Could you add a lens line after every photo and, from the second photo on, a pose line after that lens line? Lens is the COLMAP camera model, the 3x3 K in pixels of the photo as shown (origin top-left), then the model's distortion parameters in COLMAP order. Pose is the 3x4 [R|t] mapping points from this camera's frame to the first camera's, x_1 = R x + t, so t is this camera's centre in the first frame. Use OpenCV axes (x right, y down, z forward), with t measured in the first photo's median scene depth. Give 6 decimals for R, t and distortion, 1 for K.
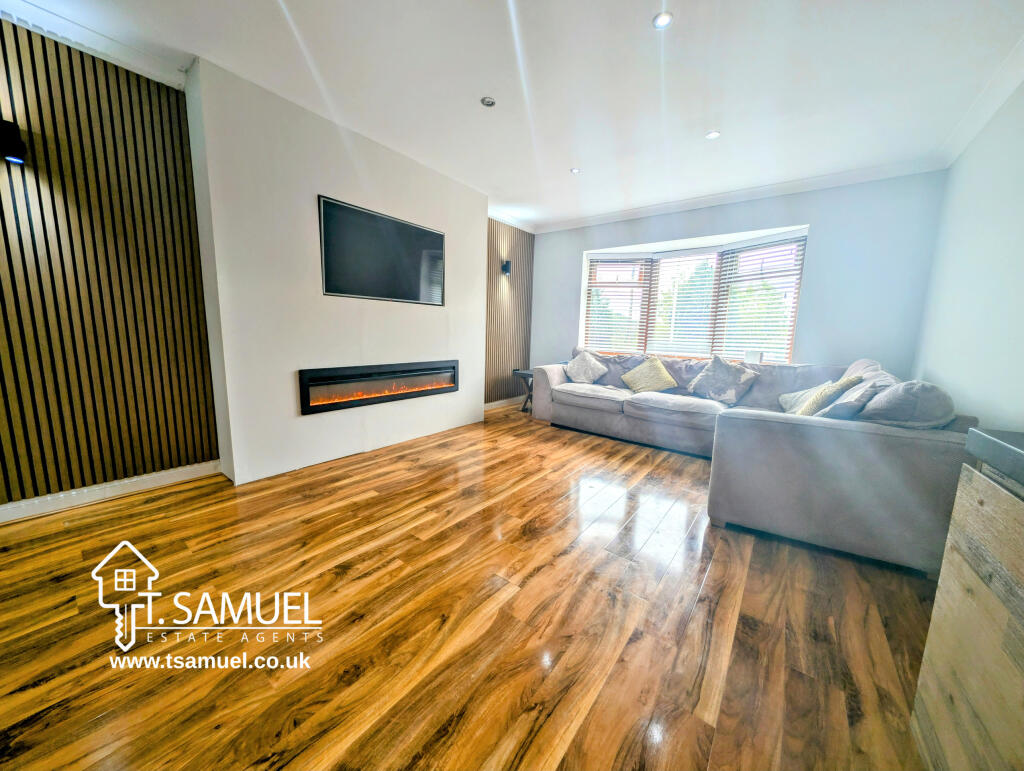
lens RADIAL K [[363.9, 0, 509.8], [0, 363.9, 386.7], [0, 0, 1]] dist [0.005369, -0.003061]
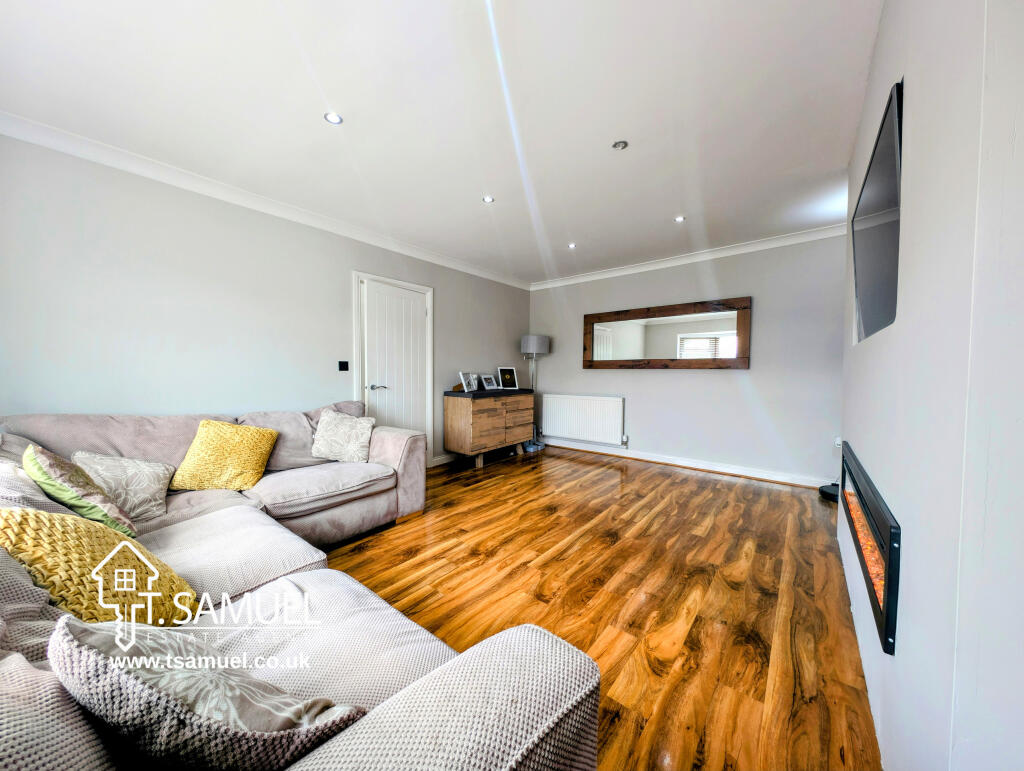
lens RADIAL K [[363.9, 0, 510.3], [0, 363.9, 385.0], [0, 0, 1]] dist [0.005369, -0.003061]
pose [[-0.999318, -0.031699, 0.018960, 0.140144], [-0.027574, 0.981771, 0.188054, -0.262016], [-0.024575, 0.187403, -0.981976, 1.560465]]
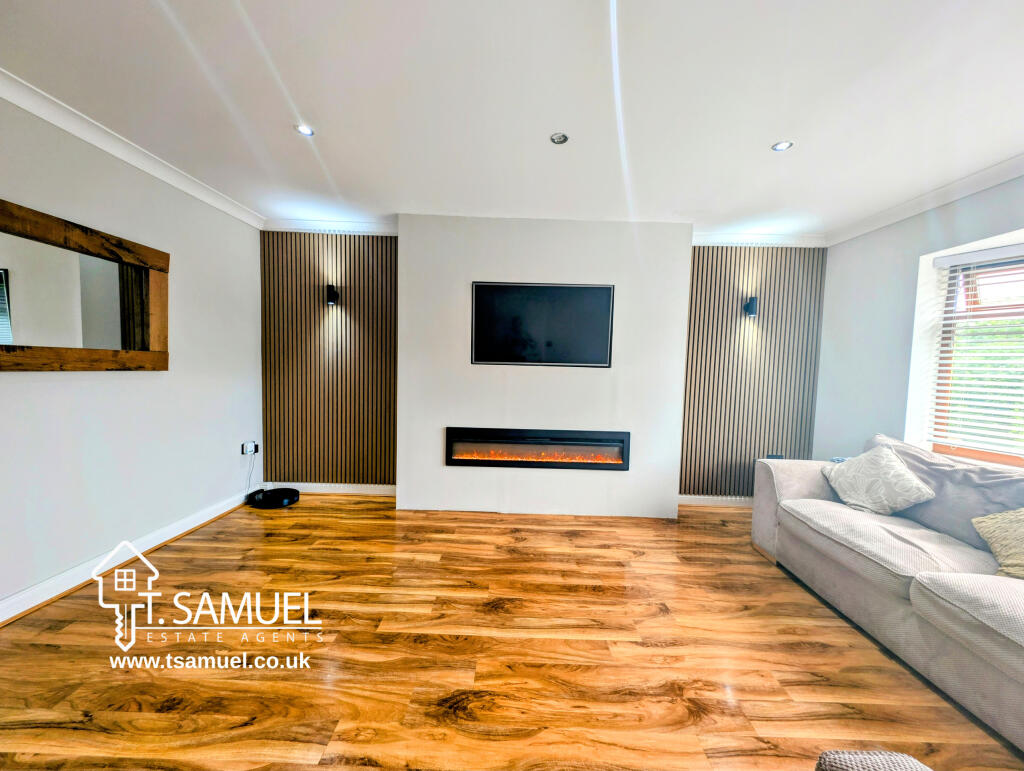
lens RADIAL K [[363.9, 0, 508.5], [0, 363.9, 384.8], [0, 0, 1]] dist [0.005369, -0.003061]
pose [[0.603249, 0.031480, -0.796931, 0.424720], [-0.131679, 0.989439, -0.060592, -0.119076], [0.786607, 0.141491, 0.601023, 0.370049]]
